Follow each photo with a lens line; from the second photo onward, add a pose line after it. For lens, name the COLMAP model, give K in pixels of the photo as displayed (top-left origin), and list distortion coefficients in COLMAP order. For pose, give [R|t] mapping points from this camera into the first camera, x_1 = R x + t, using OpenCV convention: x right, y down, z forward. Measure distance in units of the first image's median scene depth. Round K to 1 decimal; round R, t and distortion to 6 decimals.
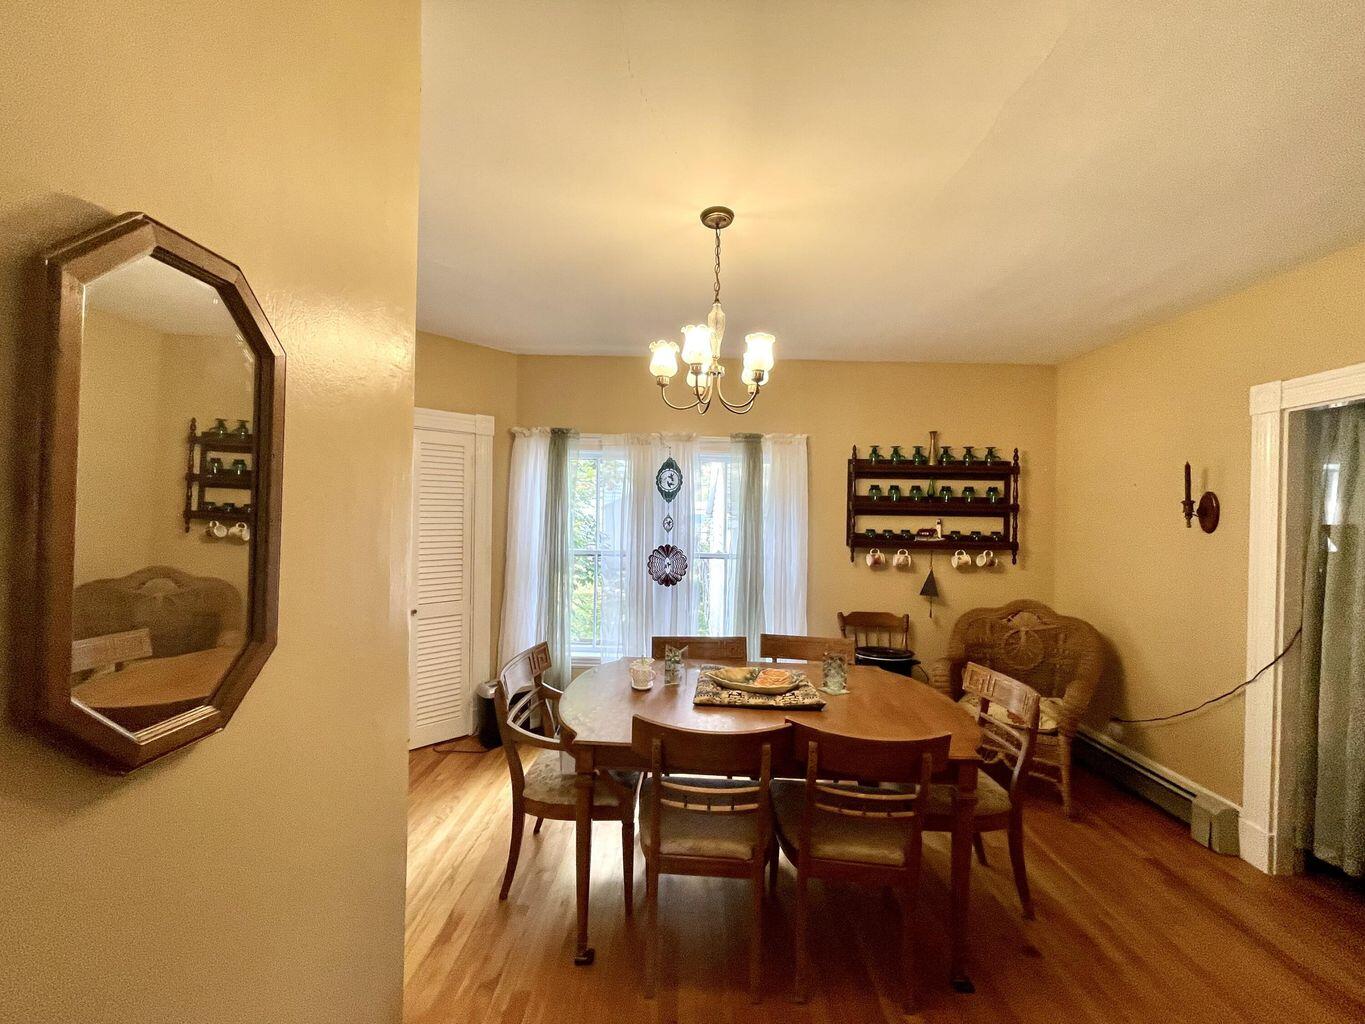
lens RADIAL K [[550.9, 0, 677.2], [0, 550.9, 513.6], [0, 0, 1]] dist [-0.008243, 0.000836]
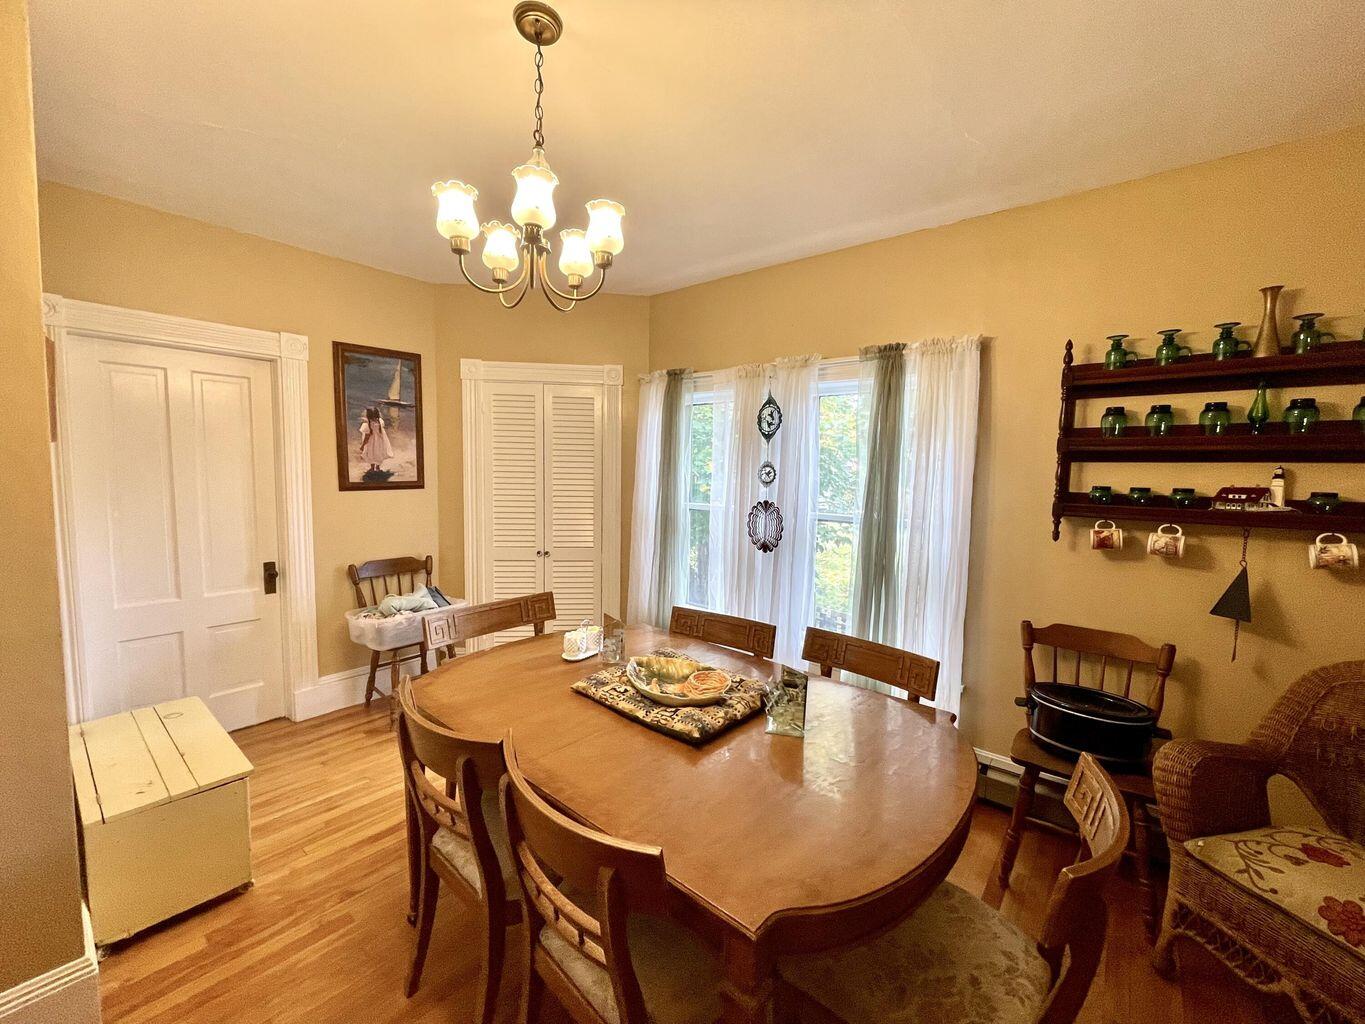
lens RADIAL K [[550.9, 0, 682.7], [0, 550.9, 515.9], [0, 0, 1]] dist [-0.008243, 0.000836]
pose [[0.782697, 0.047365, -0.620597, 0.366121], [-0.008890, 0.997849, 0.064946, 0.026123], [0.622339, -0.045316, 0.781435, 0.284531]]
